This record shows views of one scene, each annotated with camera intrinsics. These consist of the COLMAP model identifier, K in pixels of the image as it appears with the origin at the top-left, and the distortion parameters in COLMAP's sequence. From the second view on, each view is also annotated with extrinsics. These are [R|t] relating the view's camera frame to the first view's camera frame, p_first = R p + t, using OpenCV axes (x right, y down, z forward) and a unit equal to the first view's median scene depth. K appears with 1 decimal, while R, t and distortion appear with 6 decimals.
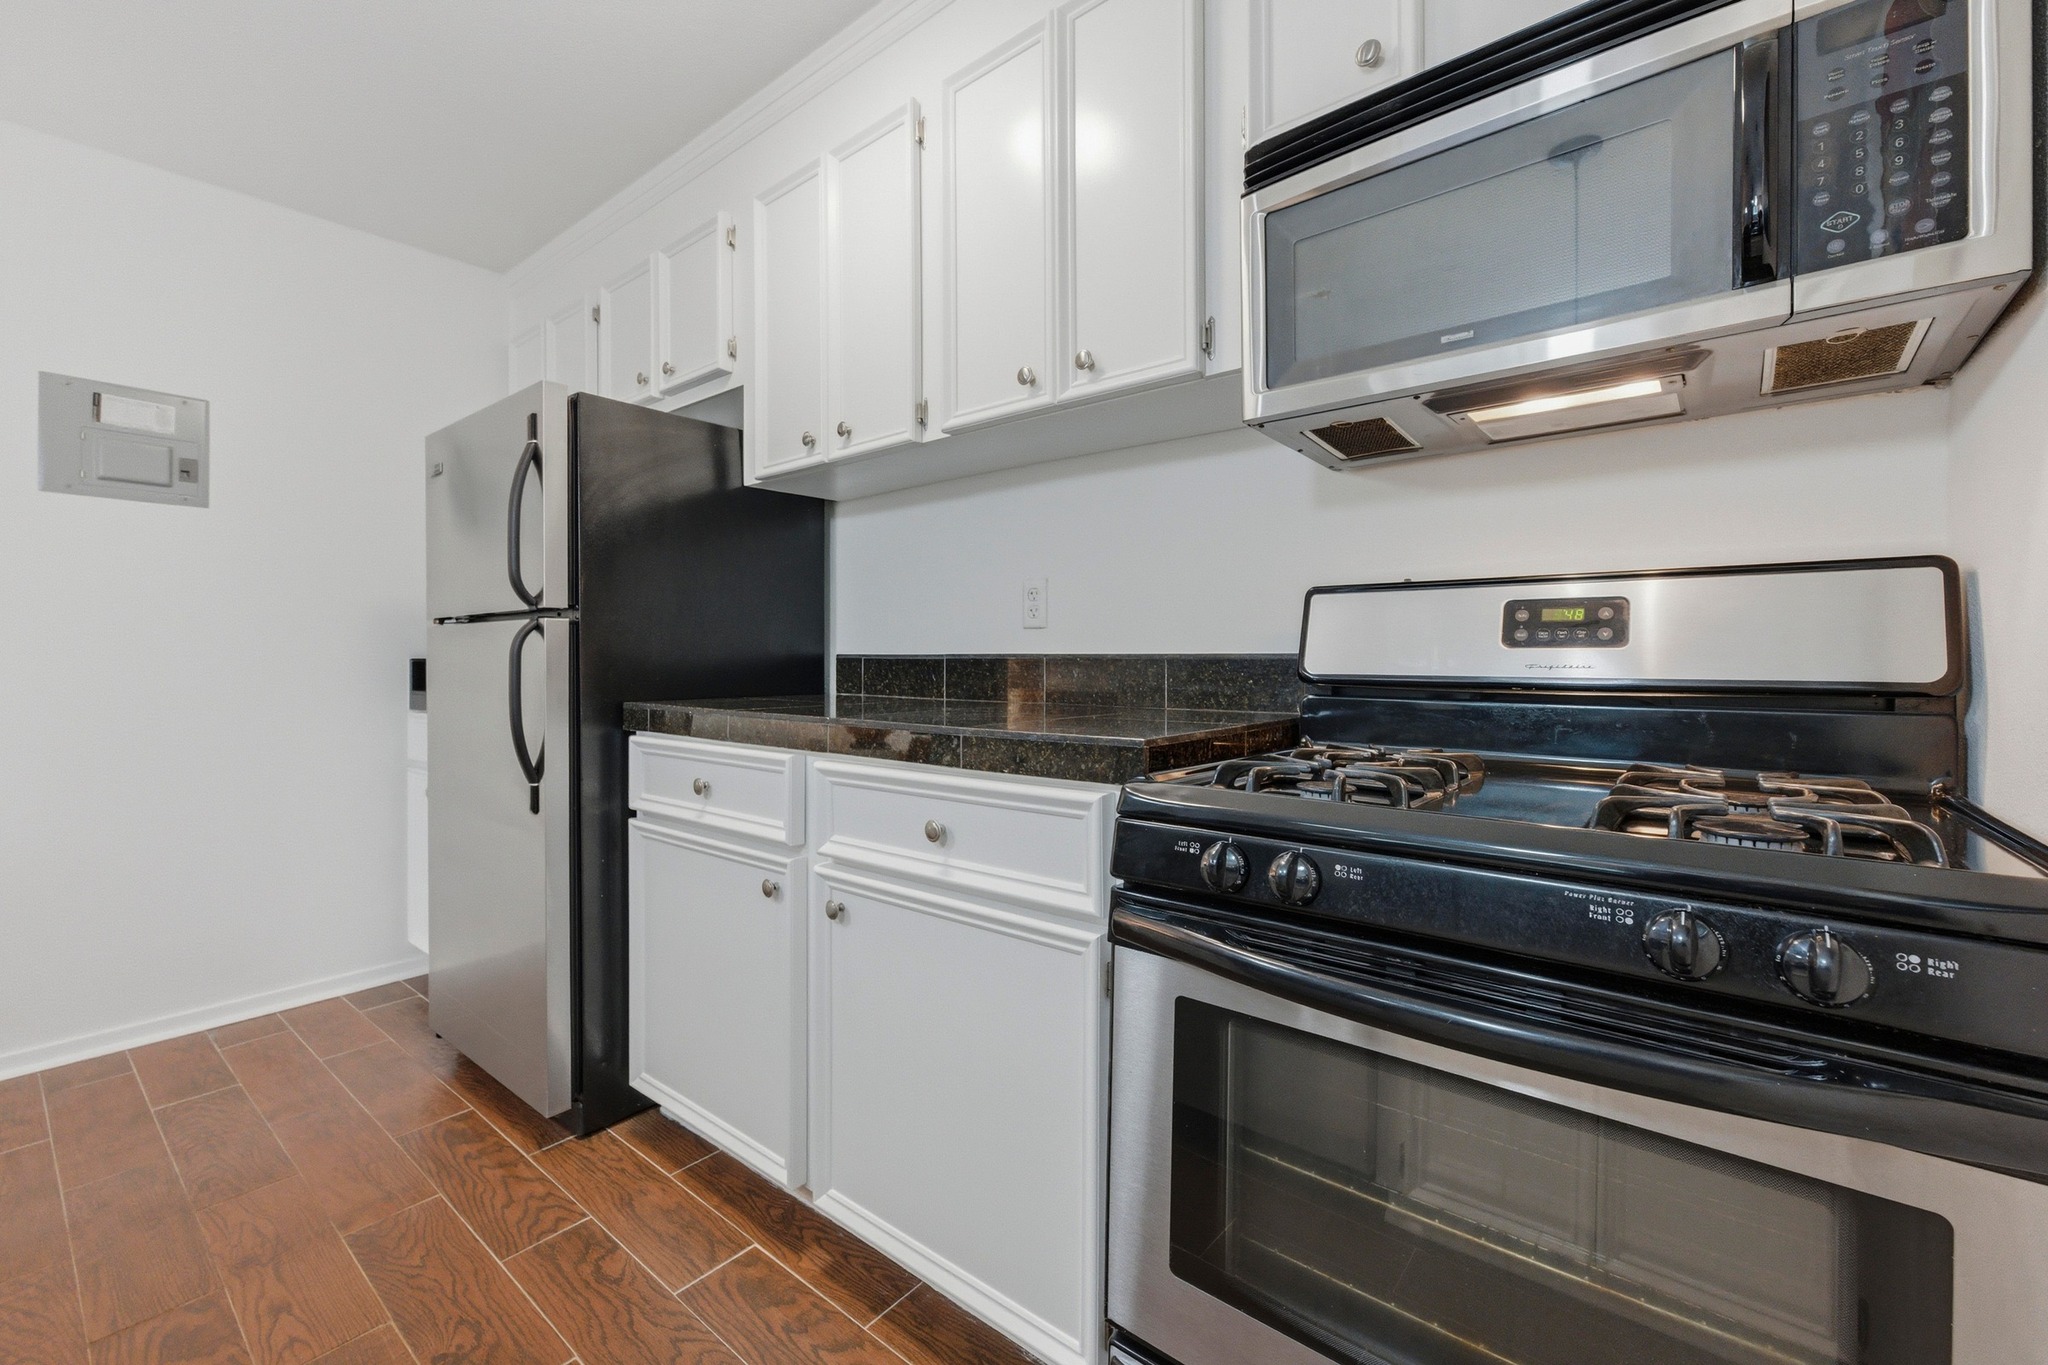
lens RADIAL K [[826.3, 0, 1014.0], [0, 826.3, 662.7], [0, 0, 1]] dist [-0.009599, 0.002706]
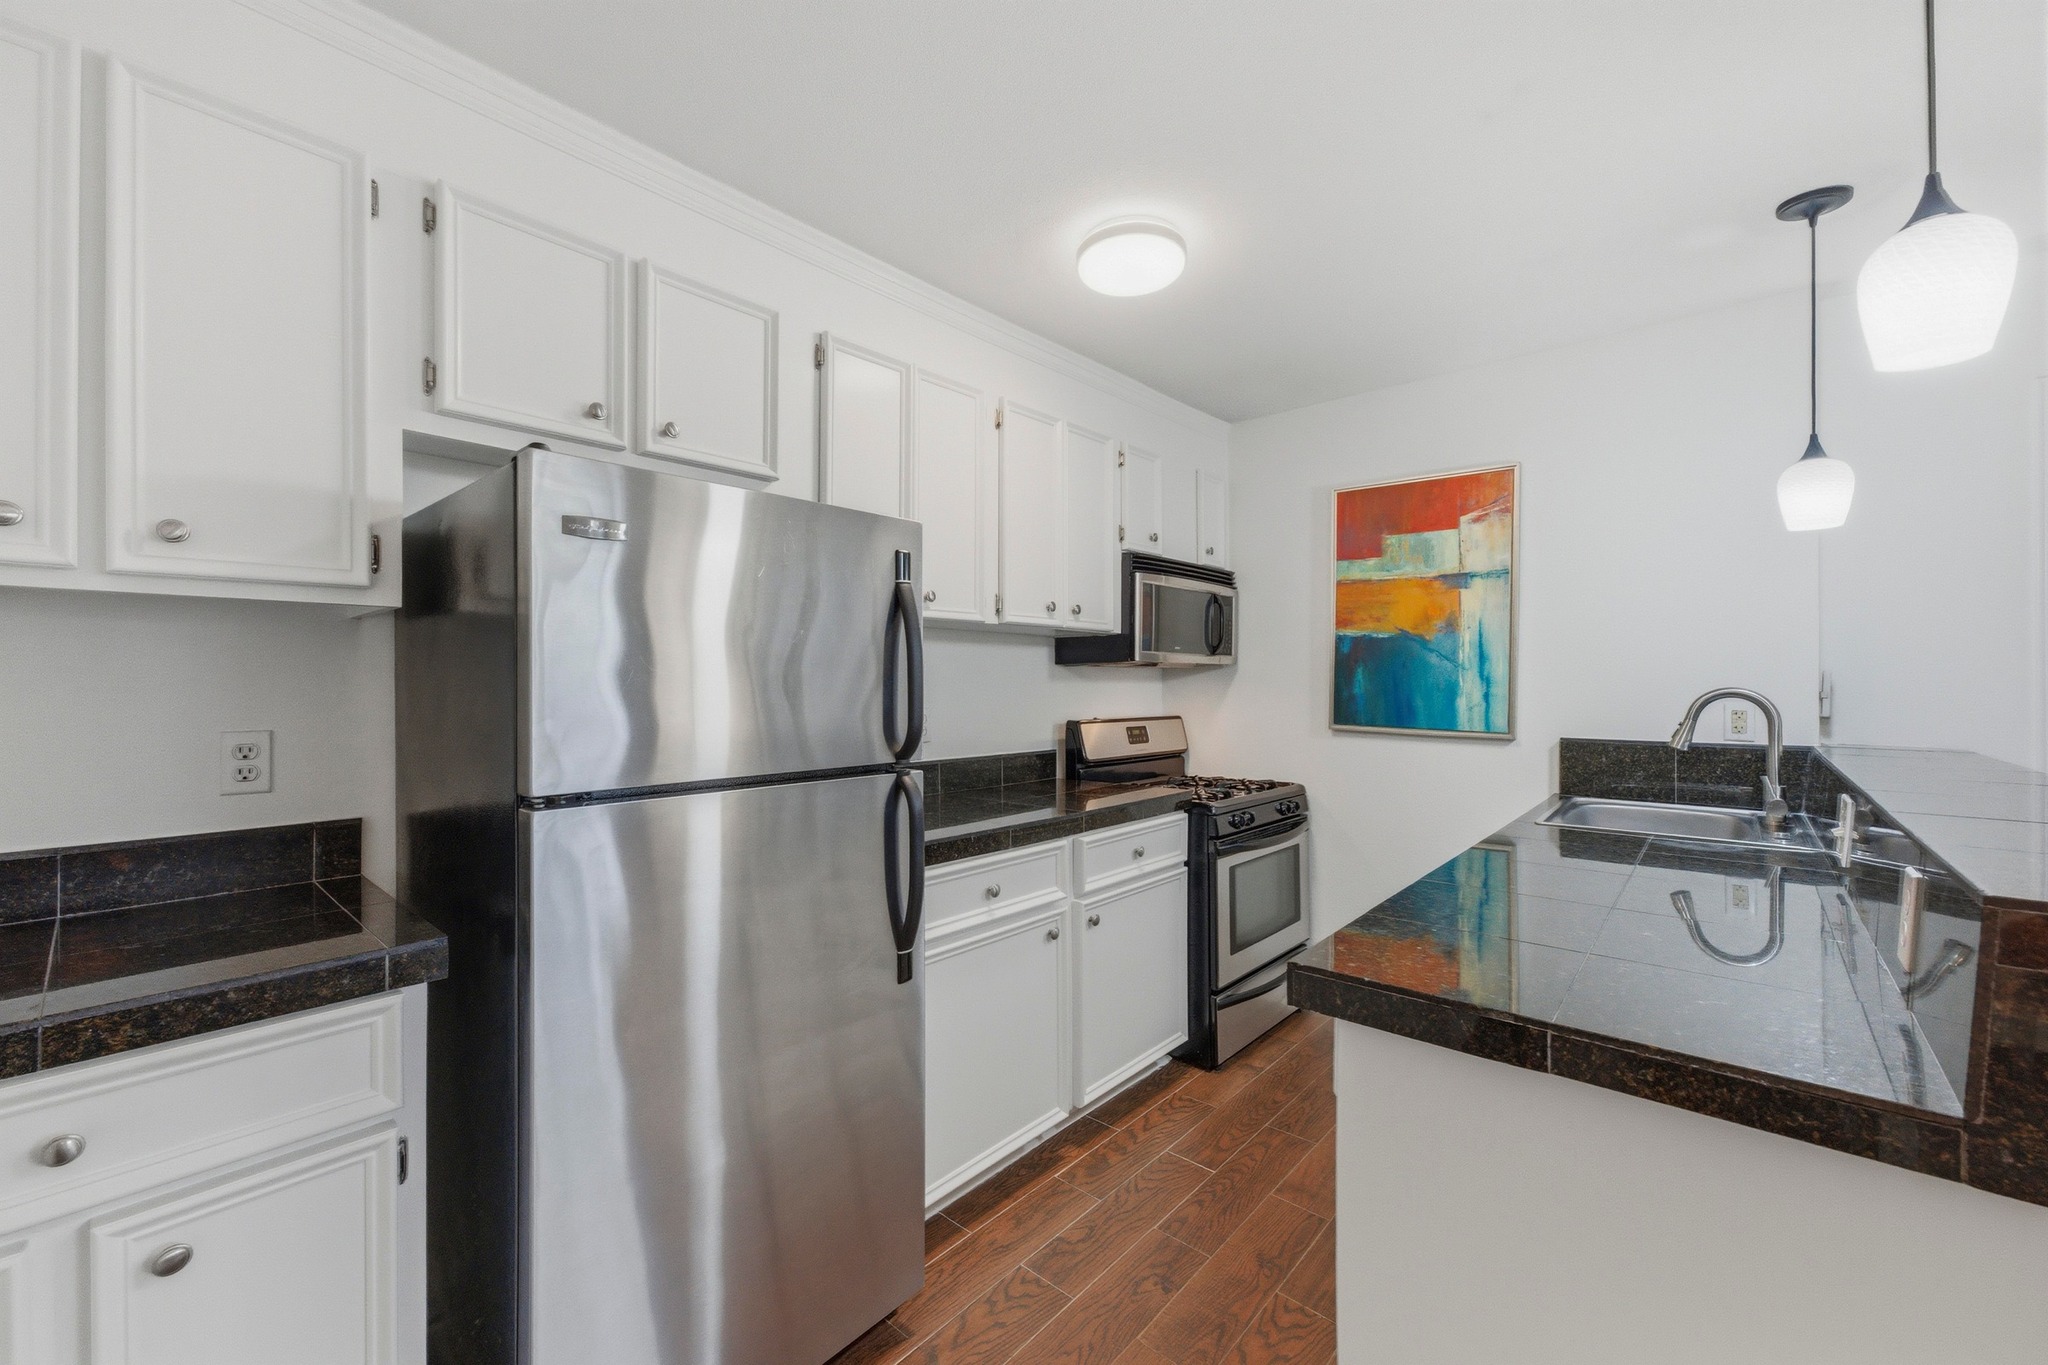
lens RADIAL K [[826.3, 0, 1024.7], [0, 826.3, 677.8], [0, 0, 1]] dist [-0.009599, 0.002706]
pose [[0.043175, 0.007637, 0.999038, -1.489037], [0.010188, 0.999915, -0.008084, -0.148685], [-0.999016, 0.010527, 0.043093, 0.808629]]
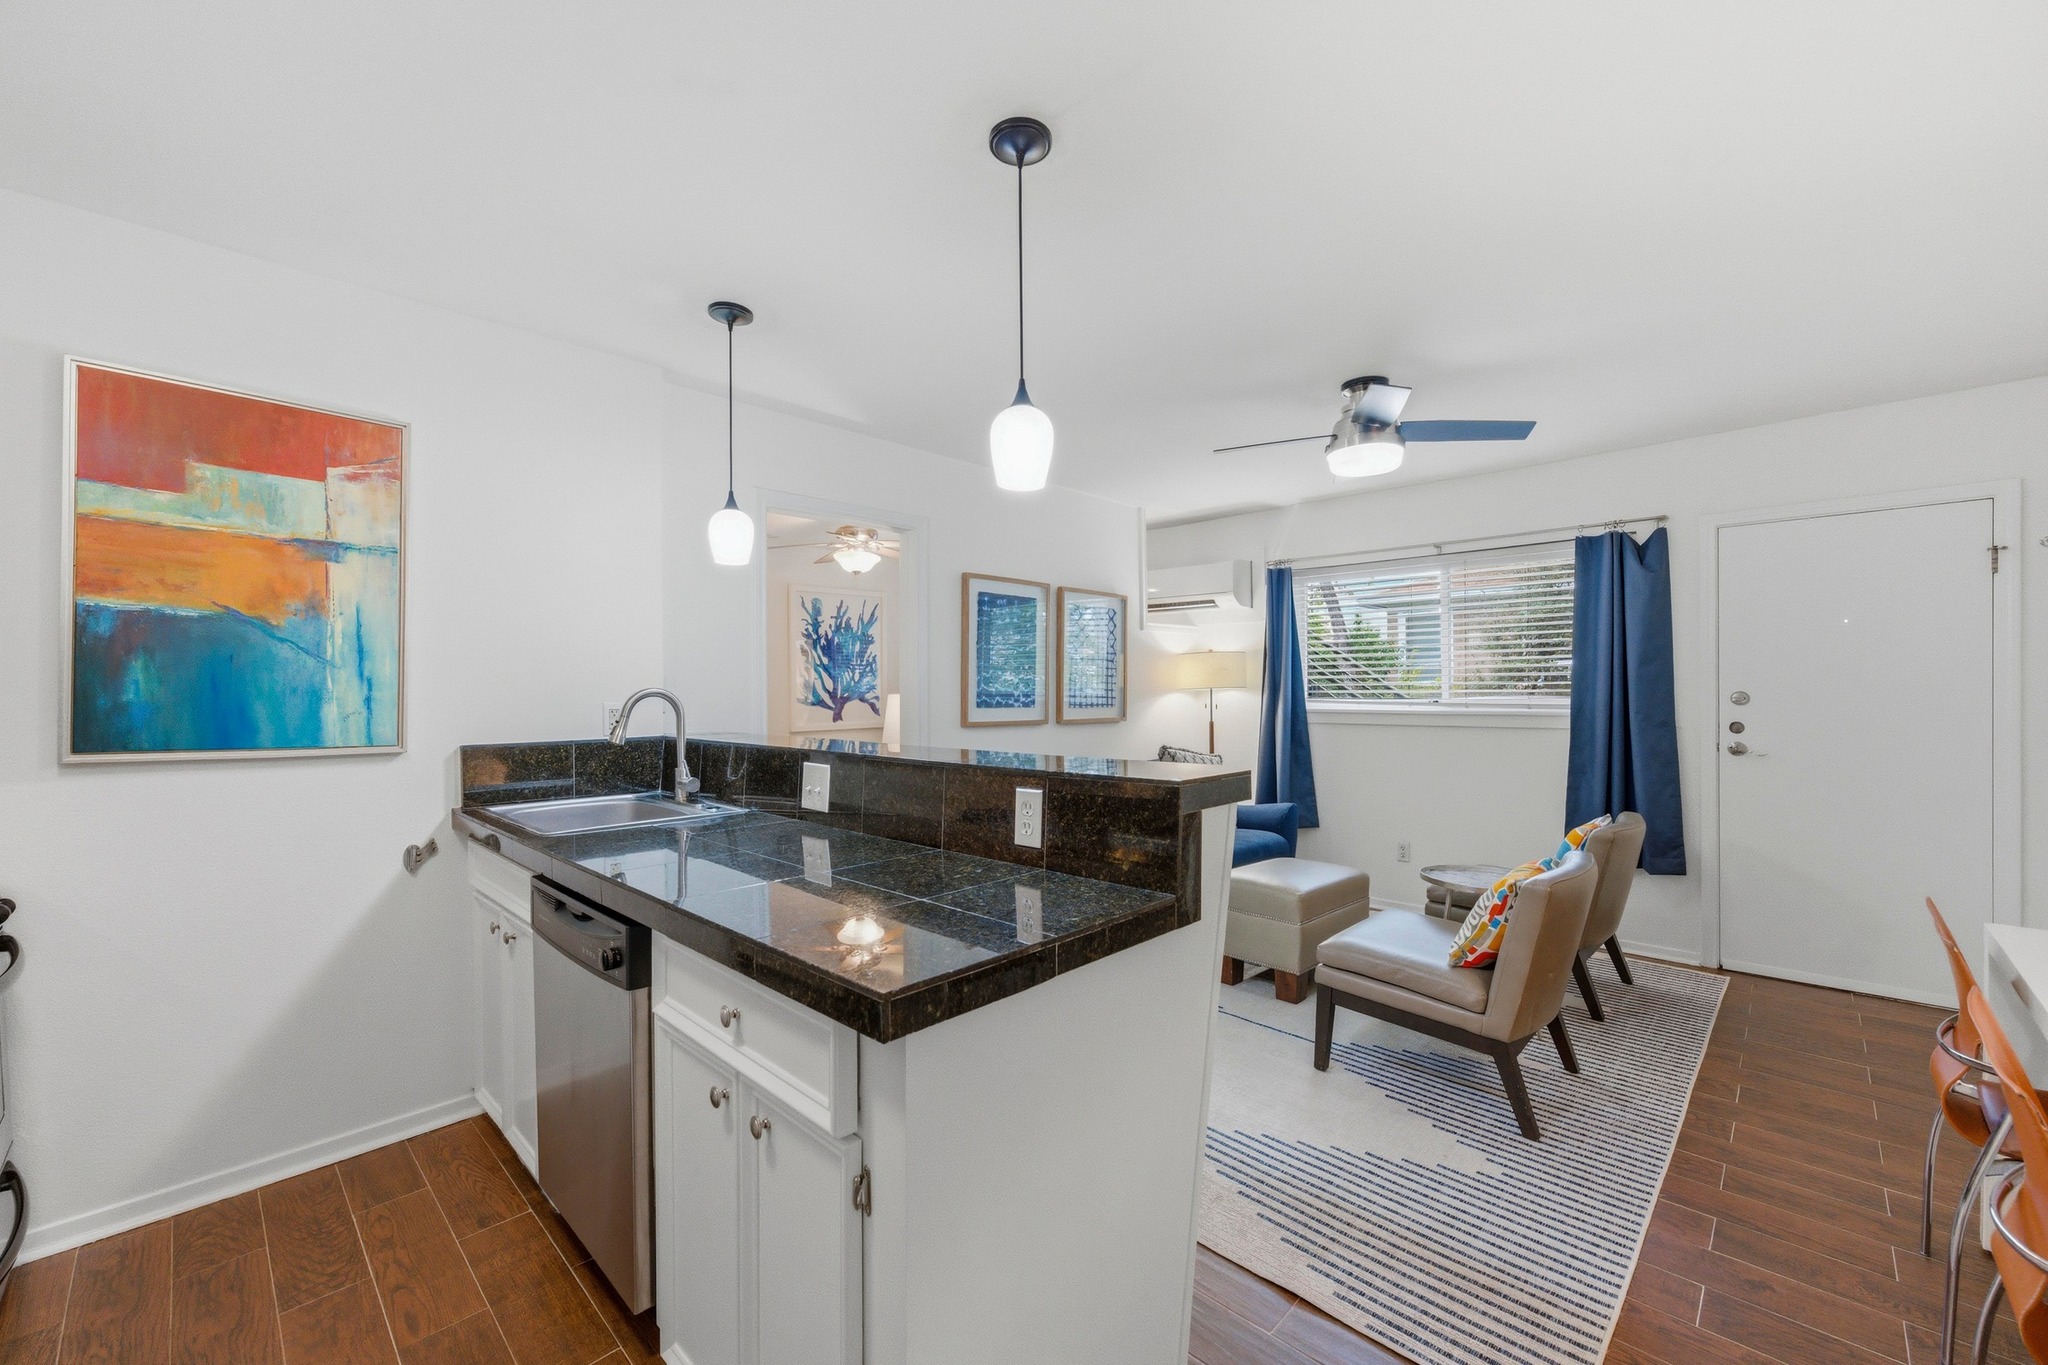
lens RADIAL K [[826.3, 0, 1015.5], [0, 826.3, 690.2], [0, 0, 1]] dist [-0.009599, 0.002706]
pose [[-0.996910, 0.007504, 0.078196, -0.999183], [0.007964, 0.999953, 0.005575, -0.134532], [-0.078150, 0.006180, -0.996922, 1.148233]]
